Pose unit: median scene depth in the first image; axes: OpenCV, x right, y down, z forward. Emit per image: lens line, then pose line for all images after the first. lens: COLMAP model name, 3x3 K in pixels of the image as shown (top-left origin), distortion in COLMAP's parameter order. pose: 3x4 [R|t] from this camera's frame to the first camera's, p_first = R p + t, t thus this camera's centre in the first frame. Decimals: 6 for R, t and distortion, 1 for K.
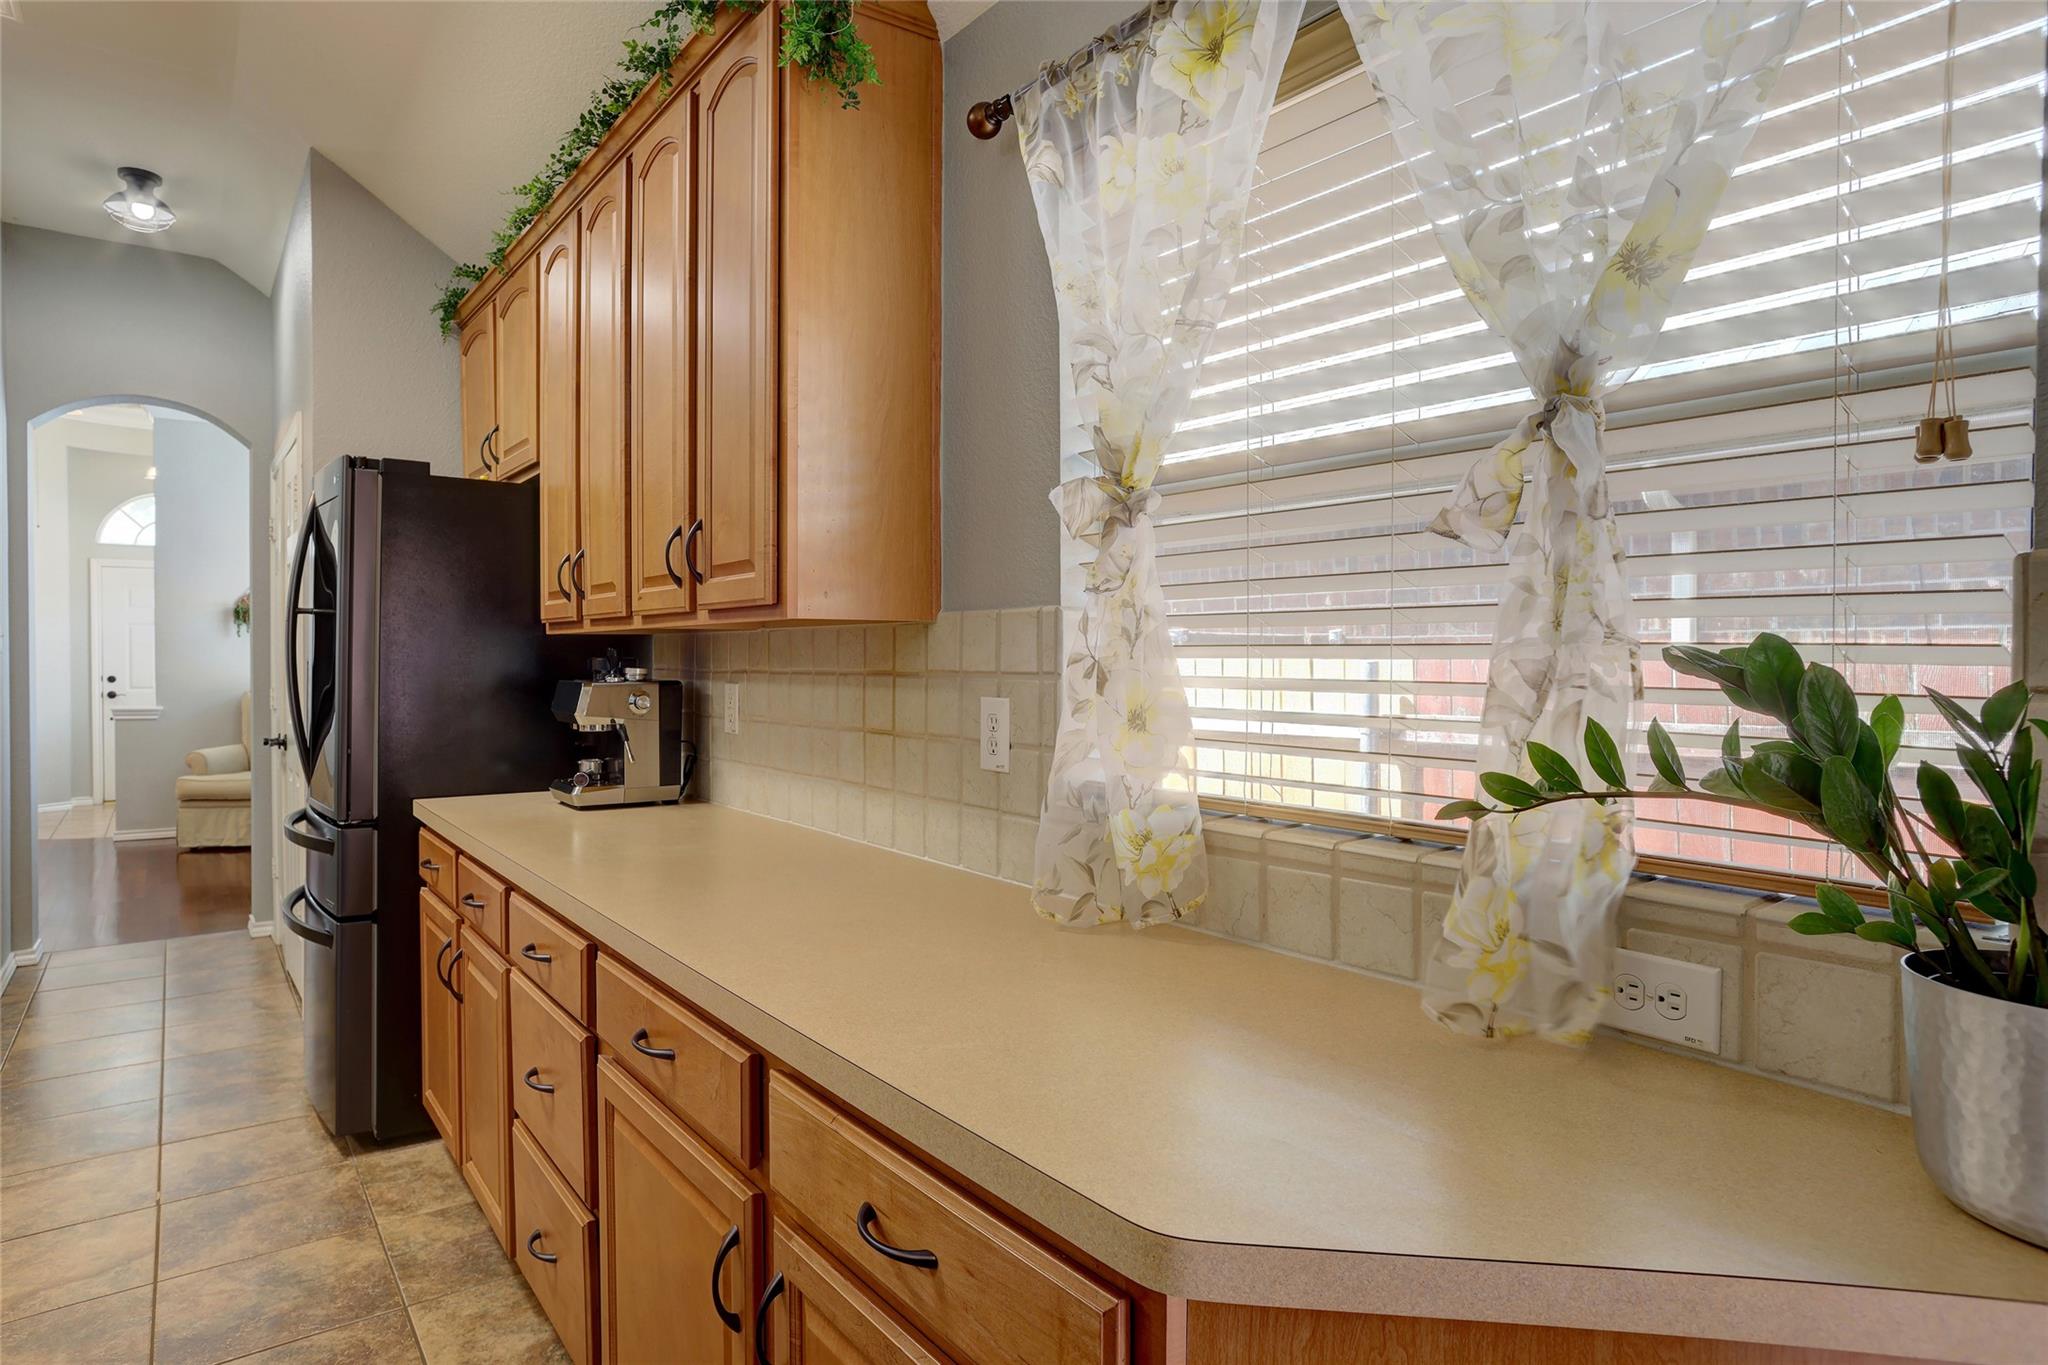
lens RADIAL K [[1170.3, 0, 1012.4], [0, 1170.3, 663.0], [0, 0, 1]] dist [-0.003158, 0.000472]
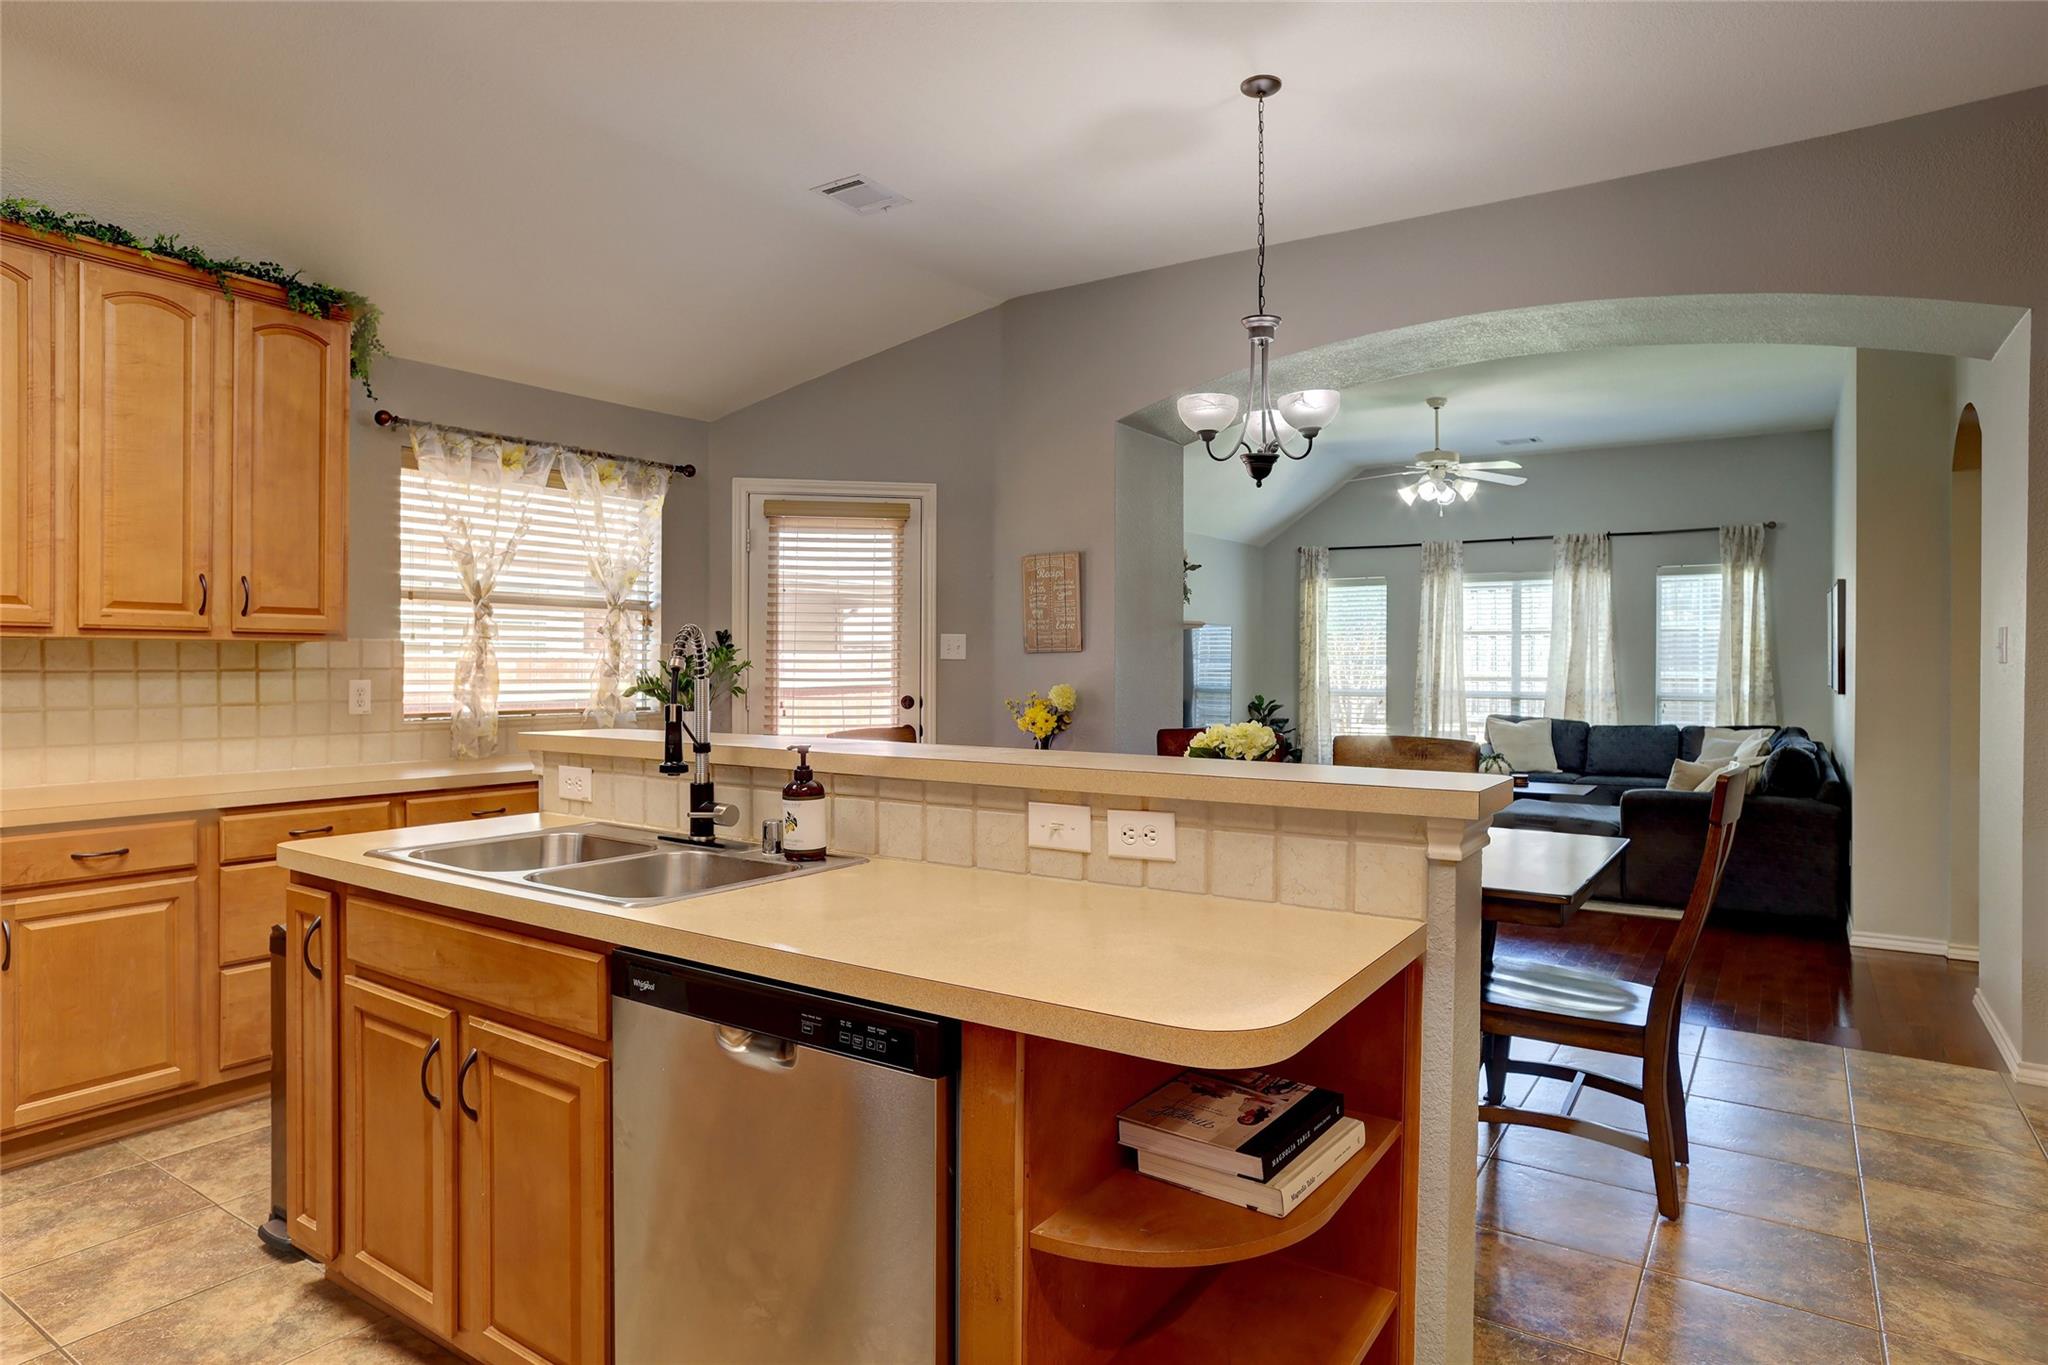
lens RADIAL K [[1170.3, 0, 1012.4], [0, 1170.3, 663.0], [0, 0, 1]] dist [-0.003158, 0.000472]
pose [[-0.334660, -0.005399, 0.942323, -2.185952], [0.007795, 0.999934, 0.008498, -0.007470], [-0.942307, 0.010189, -0.334596, 0.553897]]
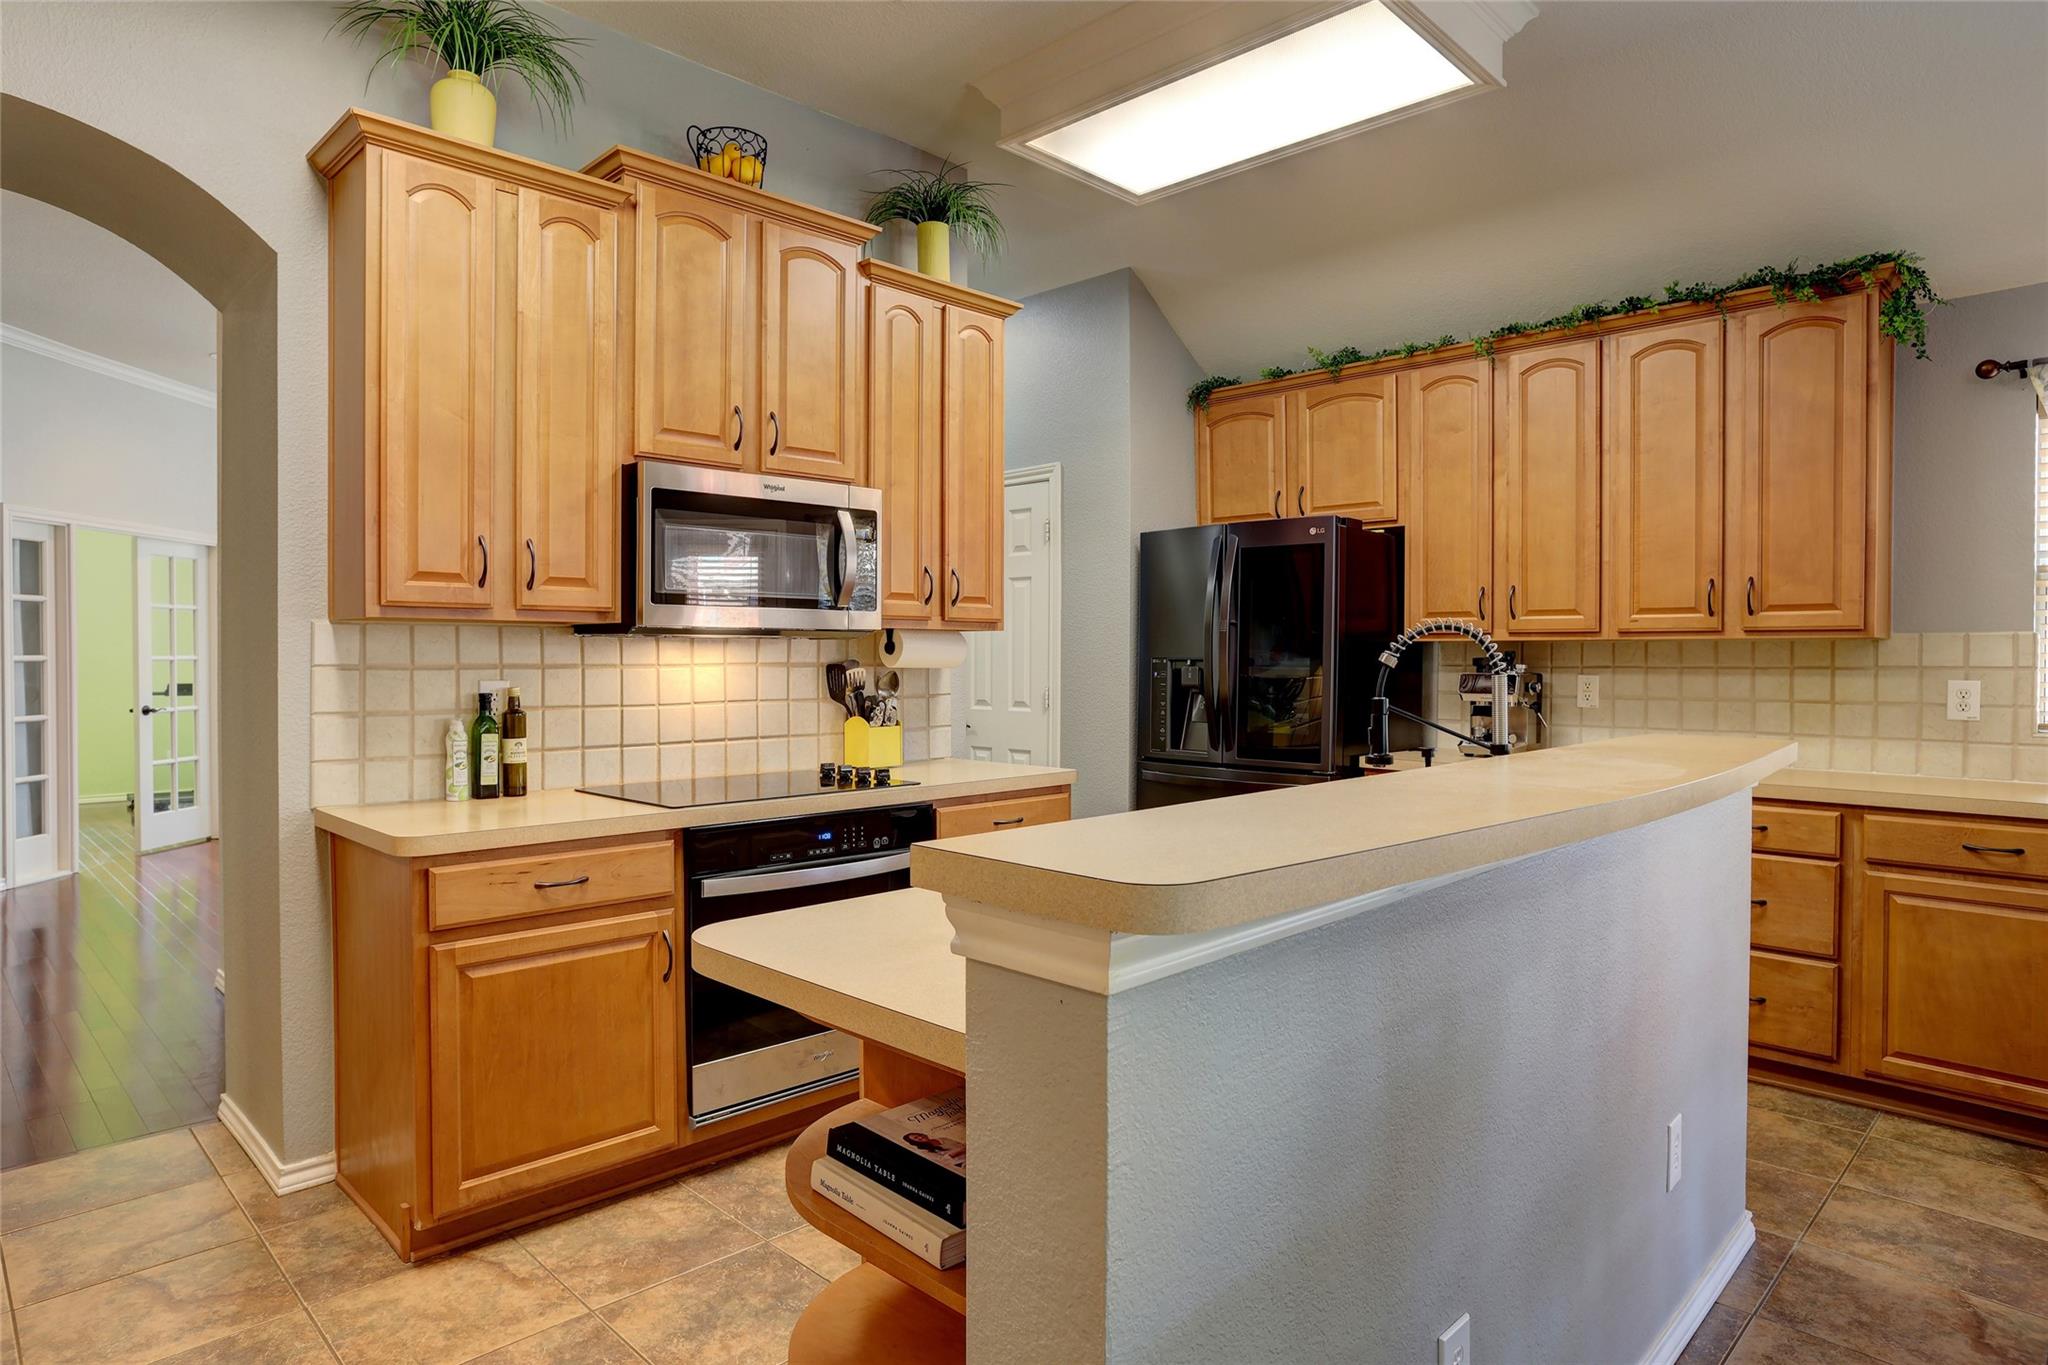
lens RADIAL K [[1170.3, 0, 1012.4], [0, 1170.3, 663.0], [0, 0, 1]] dist [-0.003158, 0.000472]
pose [[0.987517, -0.002961, 0.157482, -1.609713], [0.004095, 0.999968, -0.006875, 0.009267], [-0.157457, 0.007434, 0.987498, -0.503643]]
